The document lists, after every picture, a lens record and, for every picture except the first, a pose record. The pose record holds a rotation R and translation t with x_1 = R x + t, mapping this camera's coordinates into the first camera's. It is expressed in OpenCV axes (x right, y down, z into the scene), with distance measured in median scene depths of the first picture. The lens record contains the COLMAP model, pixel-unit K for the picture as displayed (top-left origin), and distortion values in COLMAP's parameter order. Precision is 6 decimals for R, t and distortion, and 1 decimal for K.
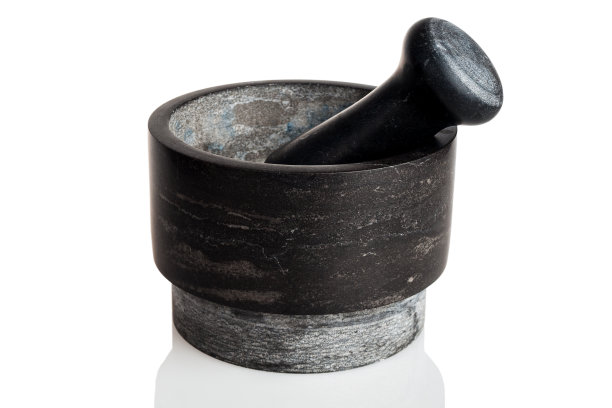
lens RADIAL K [[1232.2, 0, 307.7], [0, 1232.2, 203.5], [0, 0, 1]] dist [0.024224, 0.000000]
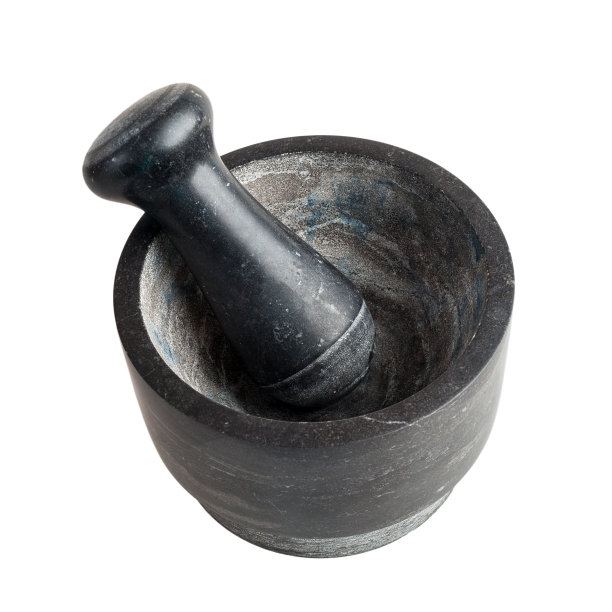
lens RADIAL K [[1249.4, 0, 305.3], [0, 1249.4, 306.2], [0, 0, 1]] dist [-0.217552, 0.000000]
pose [[0.993454, 0.026663, -0.111074, 0.082882], [0.033737, 0.860511, 0.508313, -0.471241], [0.109134, -0.508733, 0.853979, 0.344181]]
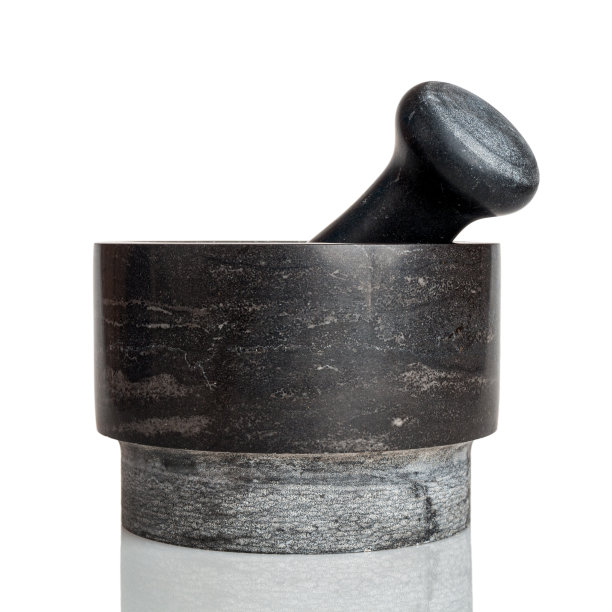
lens RADIAL K [[1577.3, 0, 305.0], [0, 1577.3, 306.2], [0, 0, 1]] dist [0.040448, 0.000000]
pose [[0.959864, -0.003023, -0.280449, 0.290514], [-0.087133, 0.947247, -0.308433, 0.286776], [0.266587, 0.320491, 0.908965, 0.131838]]
